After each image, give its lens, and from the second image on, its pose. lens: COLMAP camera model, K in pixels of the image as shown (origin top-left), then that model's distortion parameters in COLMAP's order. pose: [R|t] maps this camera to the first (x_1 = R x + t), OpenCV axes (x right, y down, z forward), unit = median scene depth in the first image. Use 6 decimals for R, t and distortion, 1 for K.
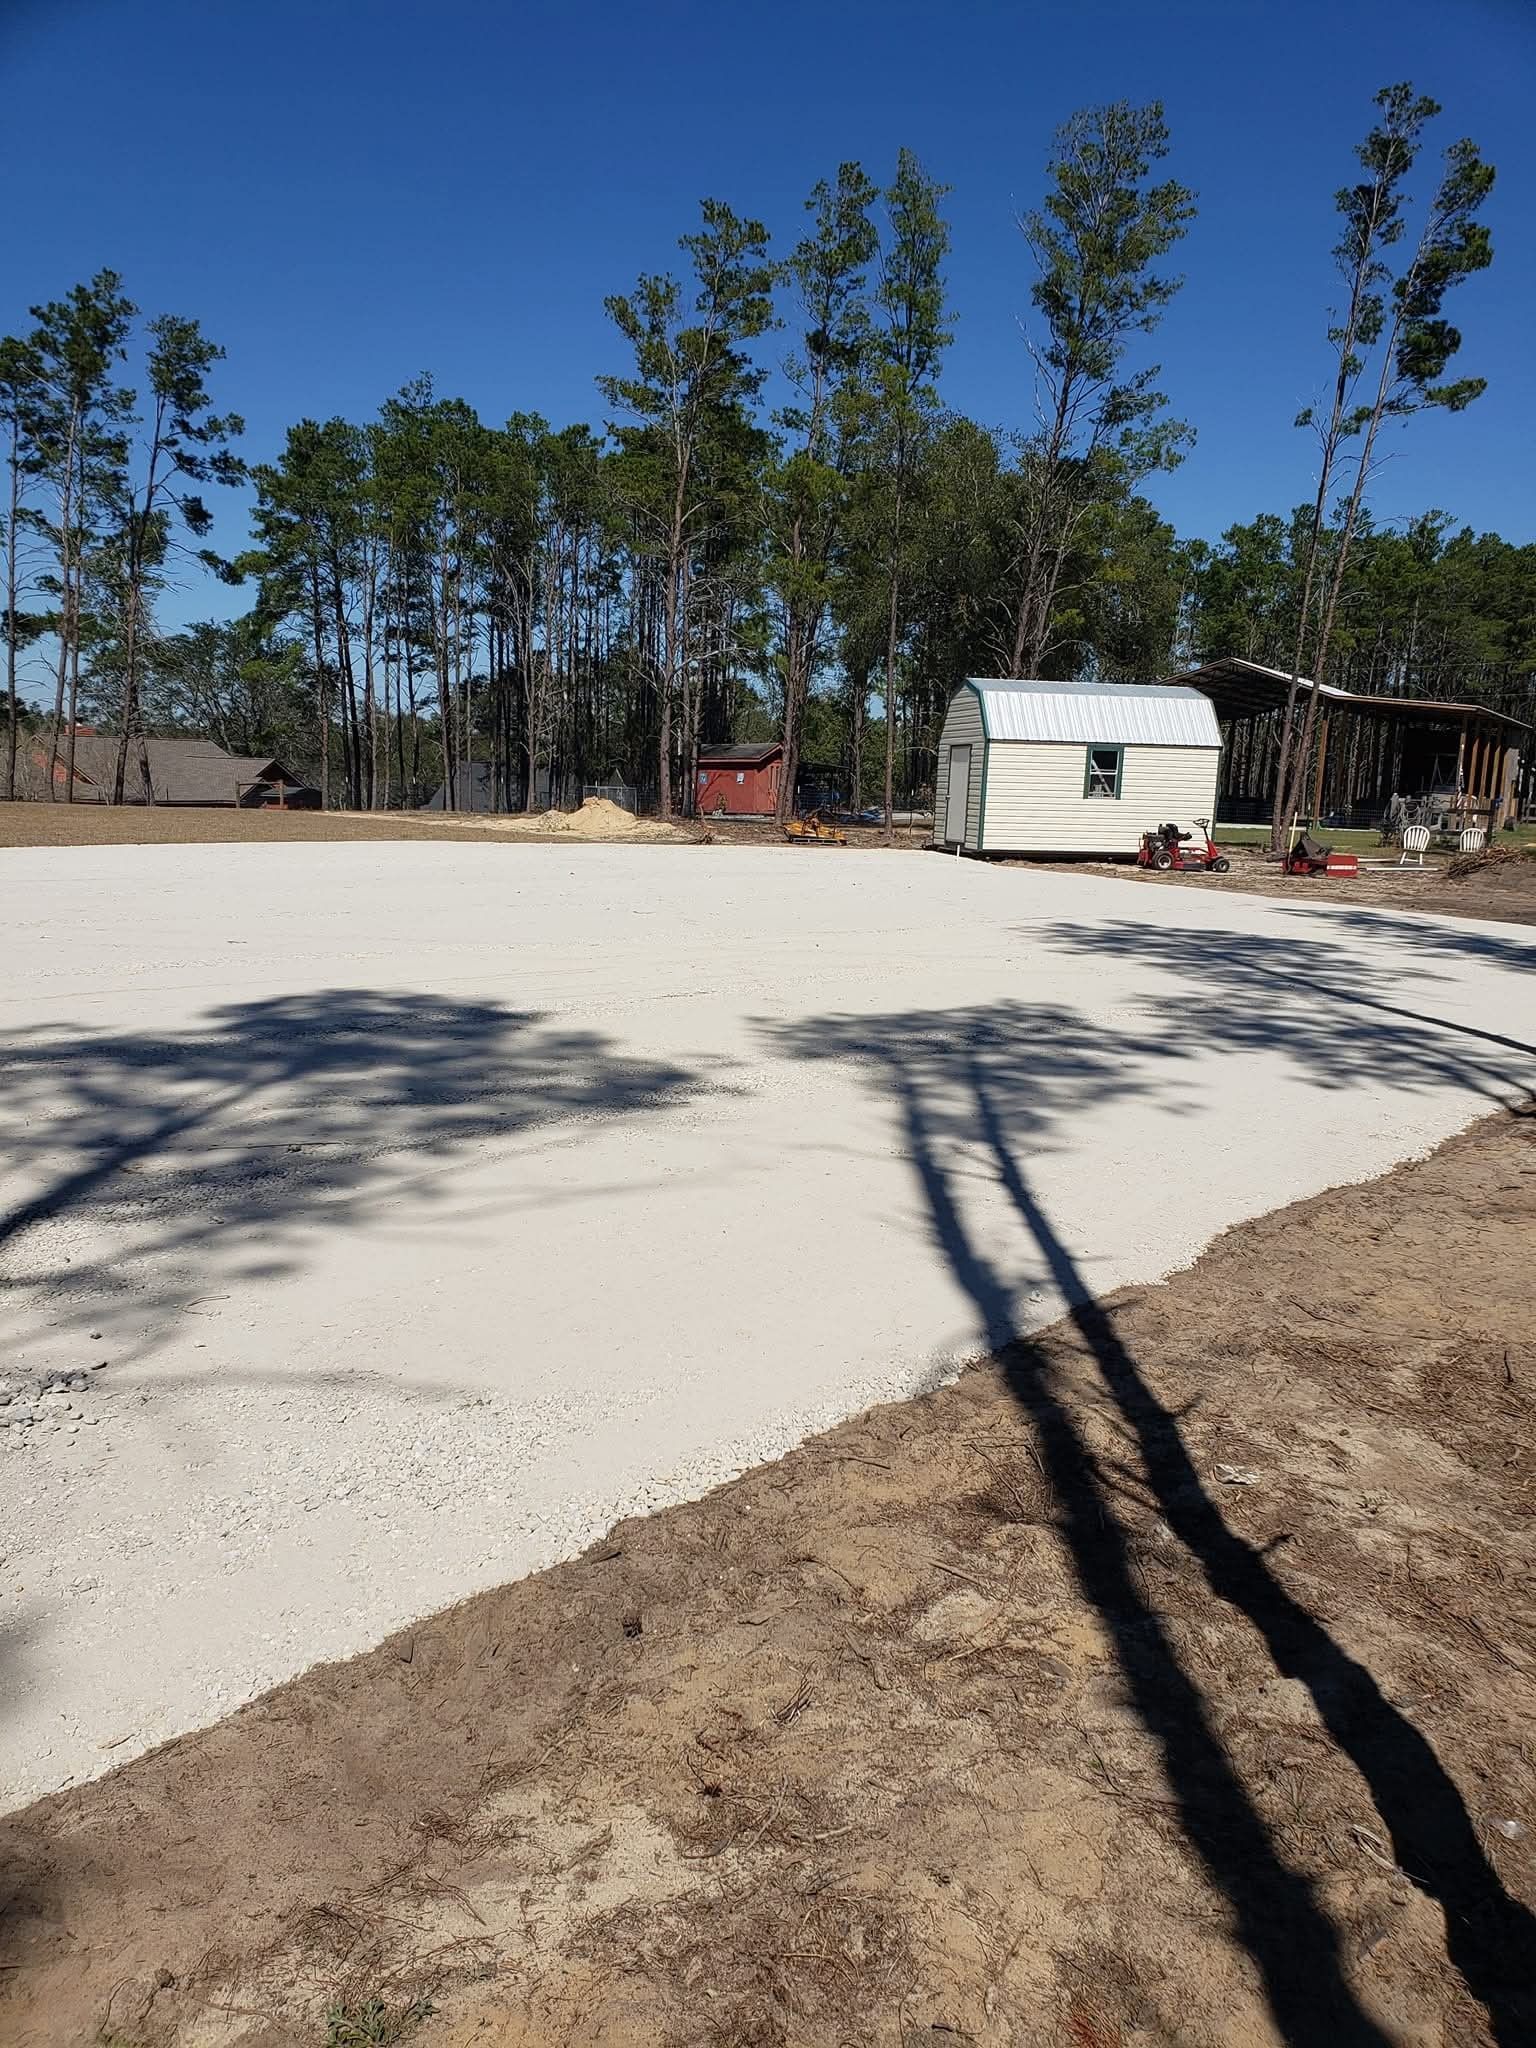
lens RADIAL K [[1754.1, 0, 768.0], [0, 1754.1, 1024.0], [0, 0, 1]] dist [-0.002557, 0.000791]
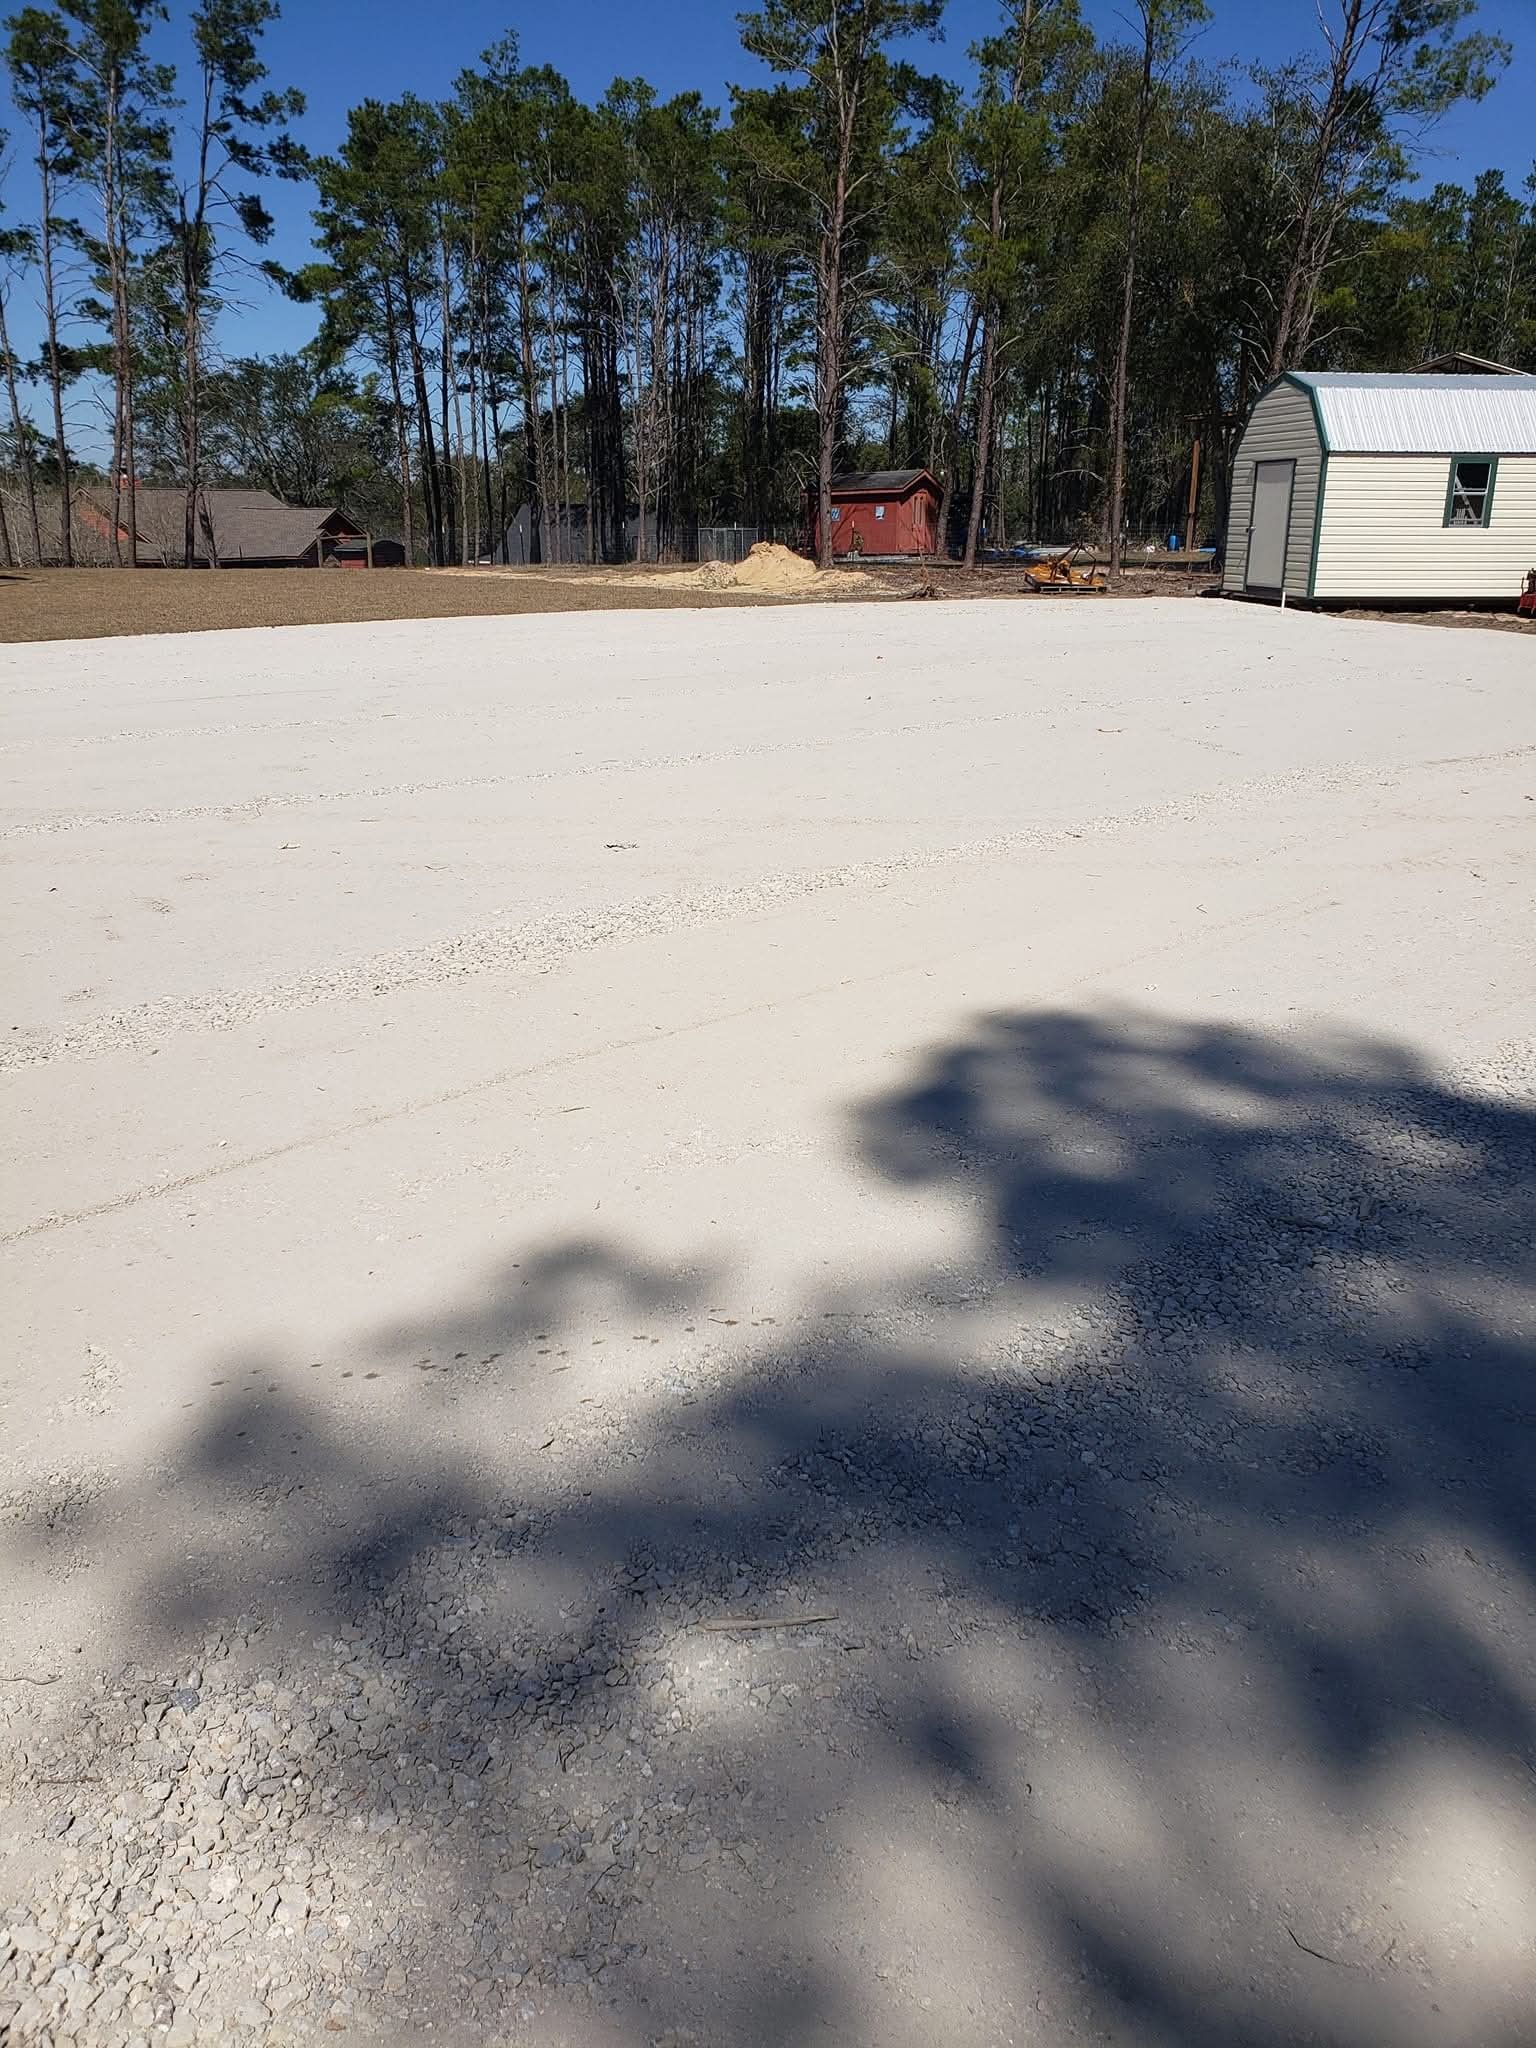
lens RADIAL K [[1754.1, 0, 768.0], [0, 1754.1, 1024.0], [0, 0, 1]] dist [-0.002557, 0.000791]
pose [[0.999197, -0.021875, -0.033562, -0.051768], [0.026465, 0.989360, 0.143060, -0.014794], [0.030075, -0.143833, 0.989145, 0.095257]]
